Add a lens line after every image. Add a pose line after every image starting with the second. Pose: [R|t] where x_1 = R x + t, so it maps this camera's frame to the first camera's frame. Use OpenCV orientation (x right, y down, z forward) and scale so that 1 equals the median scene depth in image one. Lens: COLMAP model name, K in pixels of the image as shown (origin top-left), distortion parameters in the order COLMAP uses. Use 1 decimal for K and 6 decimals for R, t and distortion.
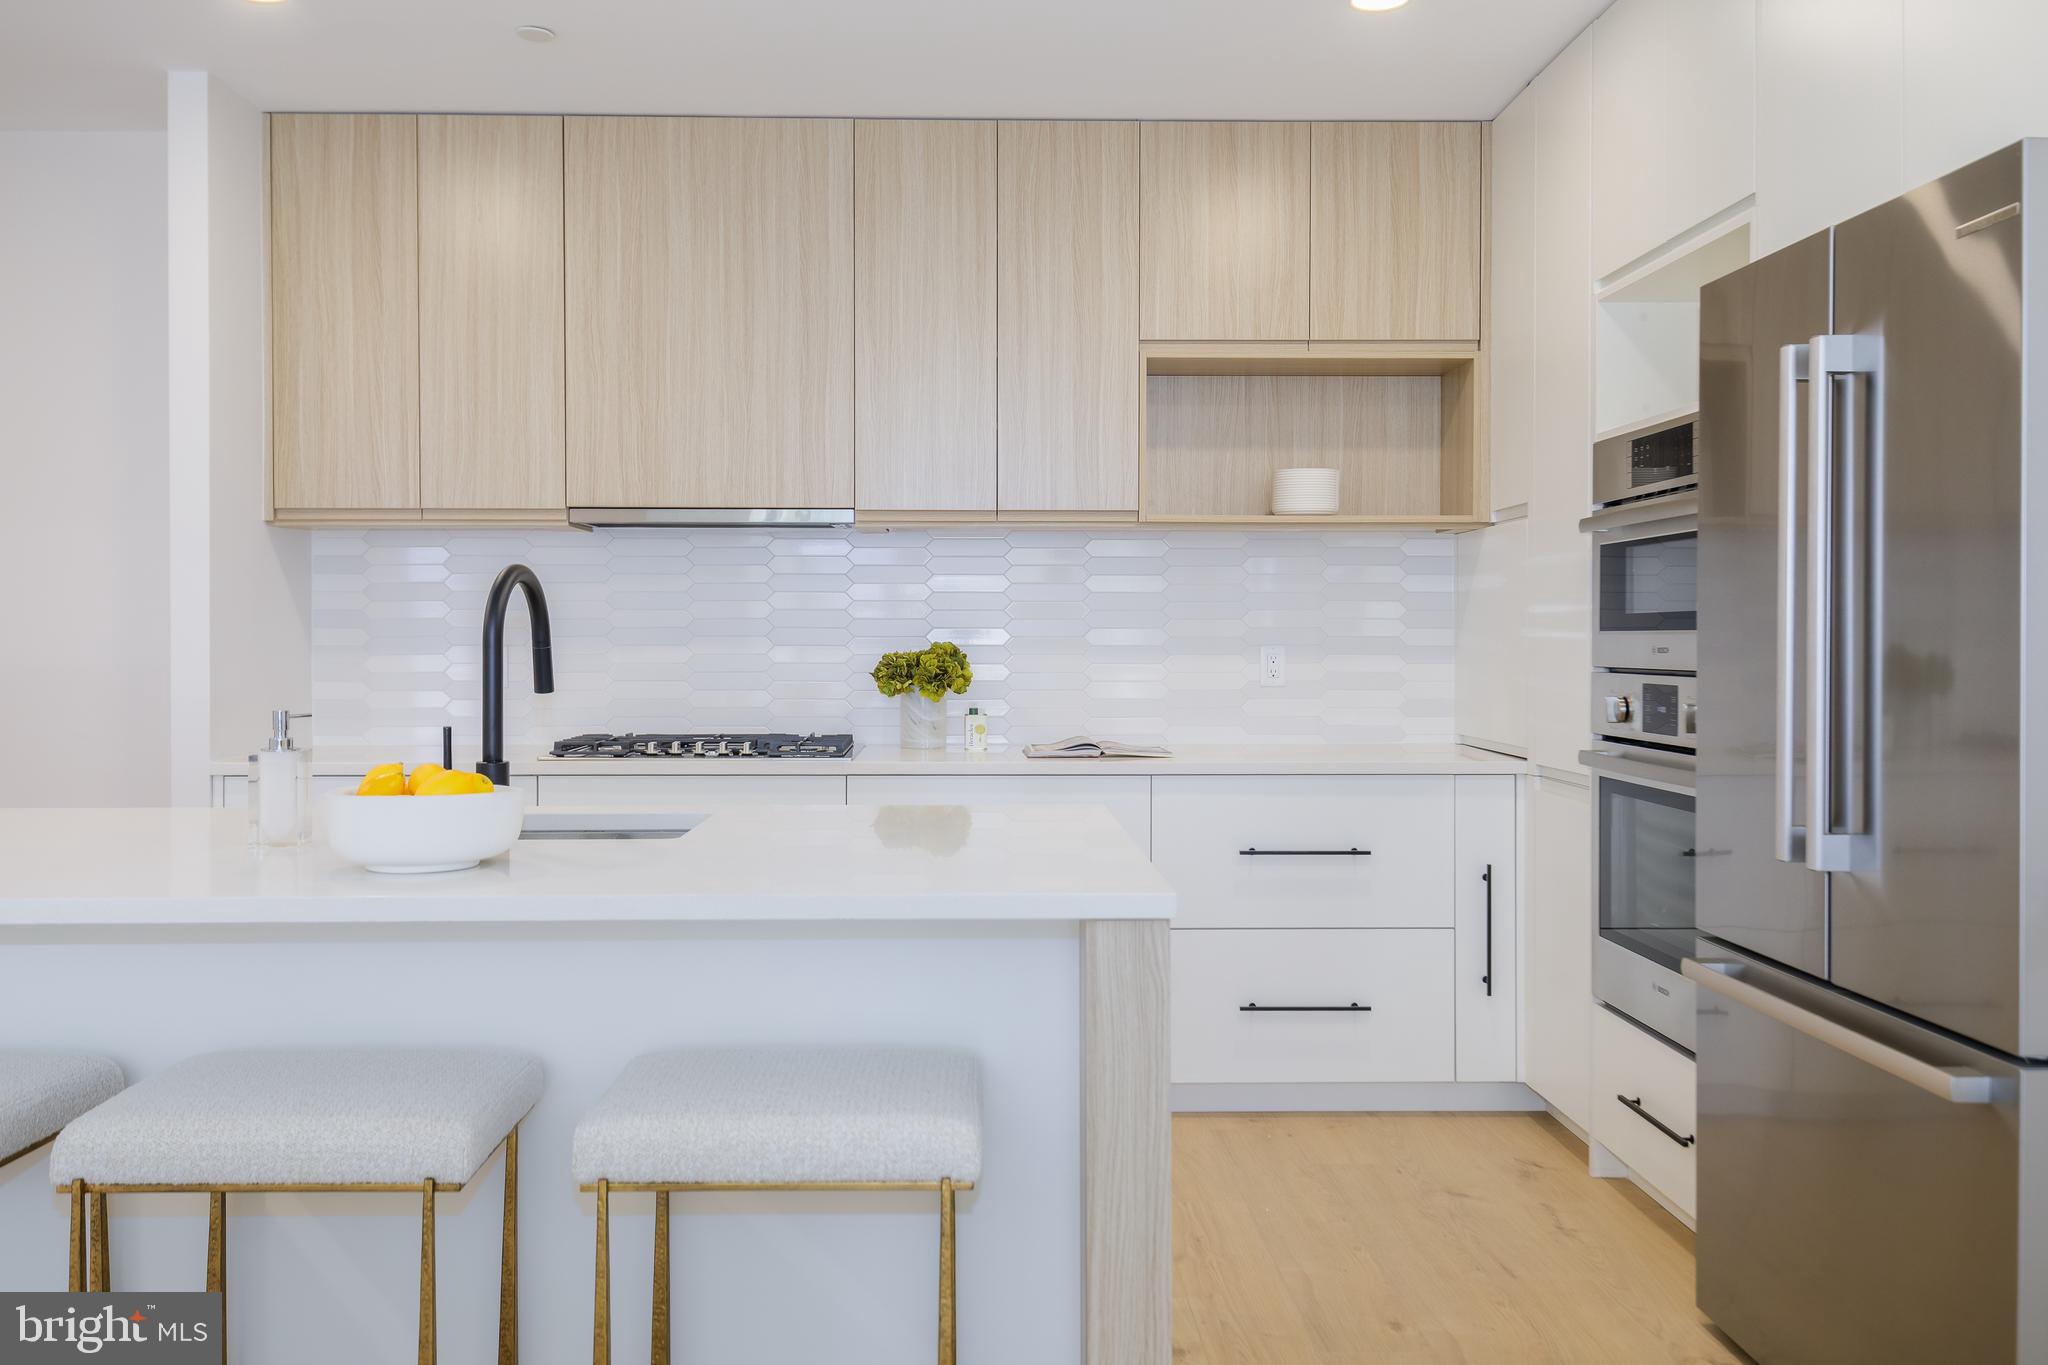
lens RADIAL K [[1675.0, 0, 986.2], [0, 1675.0, 658.3], [0, 0, 1]] dist [0.037256, -0.000418]
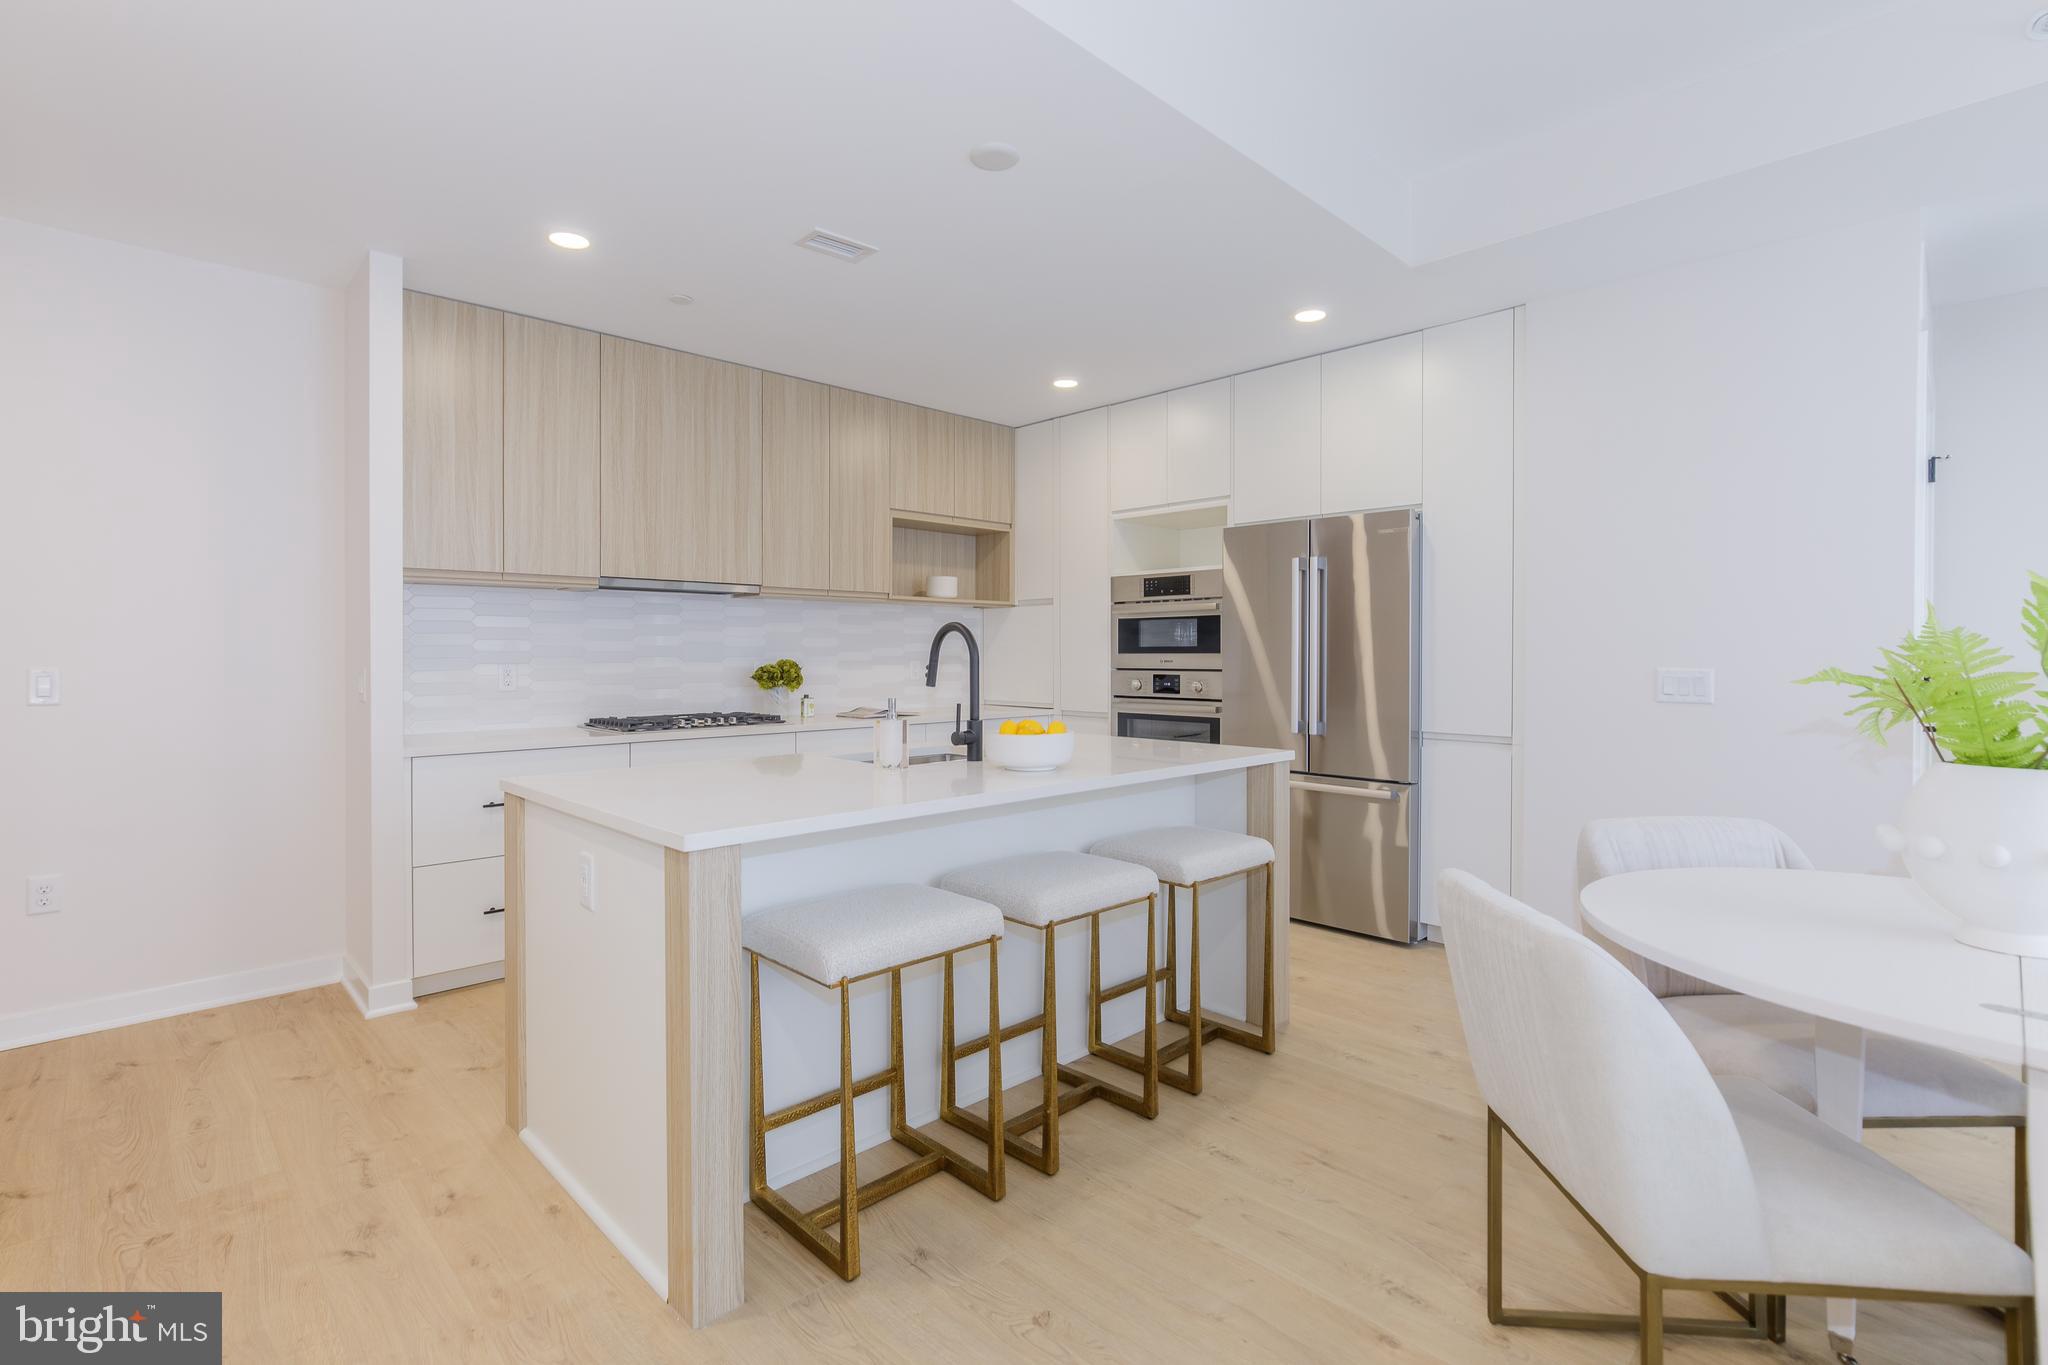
lens RADIAL K [[943.3, 0, 1019.1], [0, 943.3, 662.4], [0, 0, 1]] dist [-0.010401, 0.002707]
pose [[0.729380, -0.008844, 0.684052, -0.572612], [0.009487, 0.999951, 0.002813, -0.007160], [-0.684043, 0.004438, 0.729428, 0.072383]]
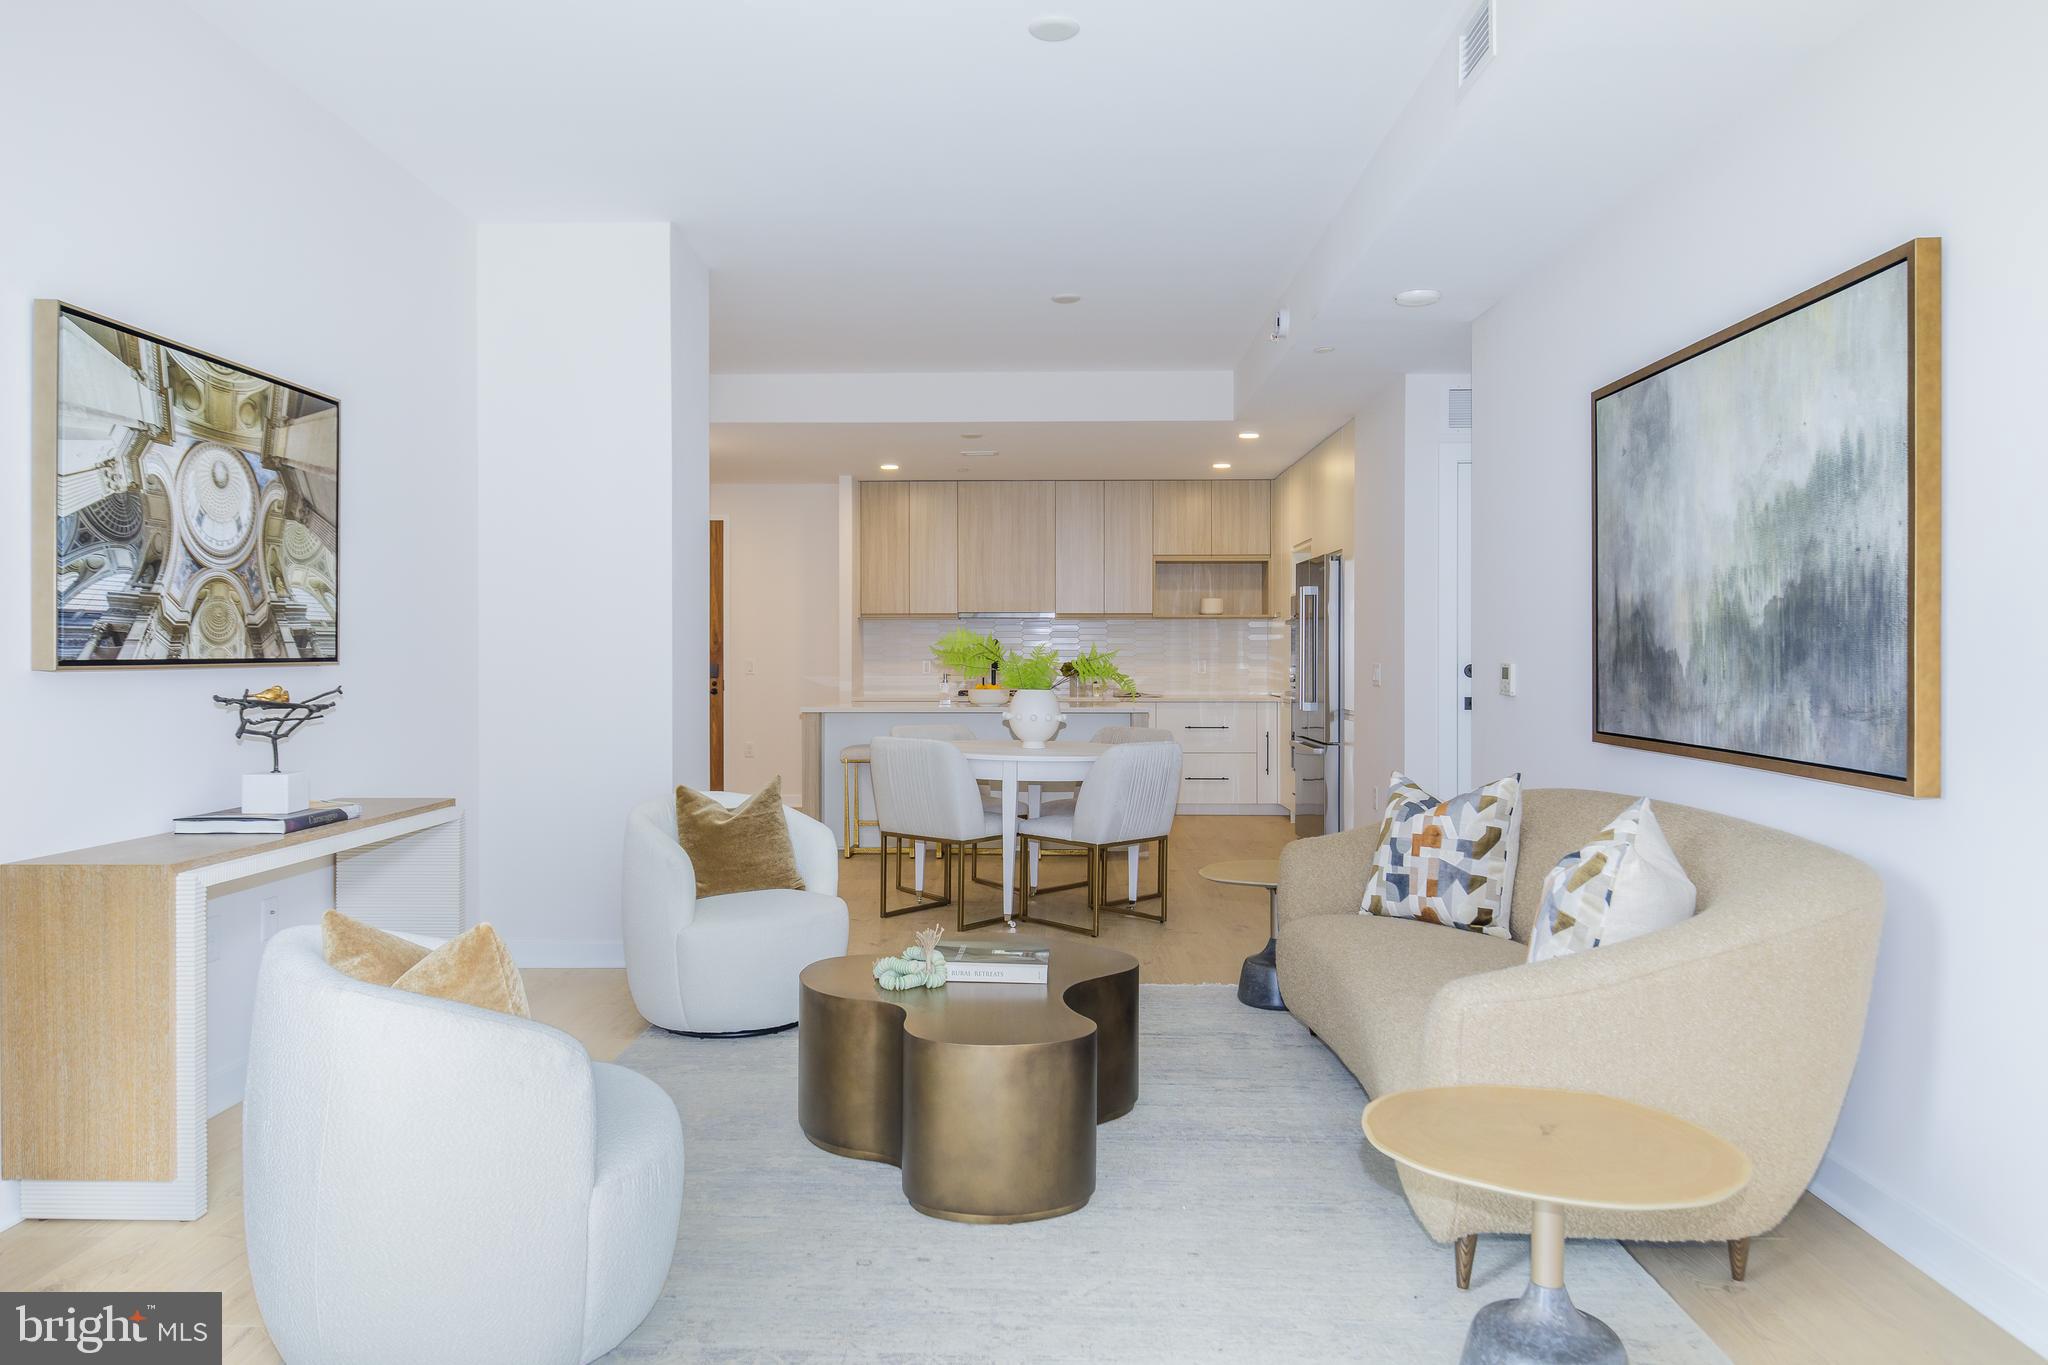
lens RADIAL K [[1357.5, 0, 1011.0], [0, 1357.5, 665.9], [0, 0, 1]] dist [-0.003266, -0.009993]
pose [[0.999347, 0.002706, -0.036041, -0.069198], [-0.002980, 0.999967, -0.007552, 0.021920], [0.036019, 0.007654, 0.999322, -1.364307]]
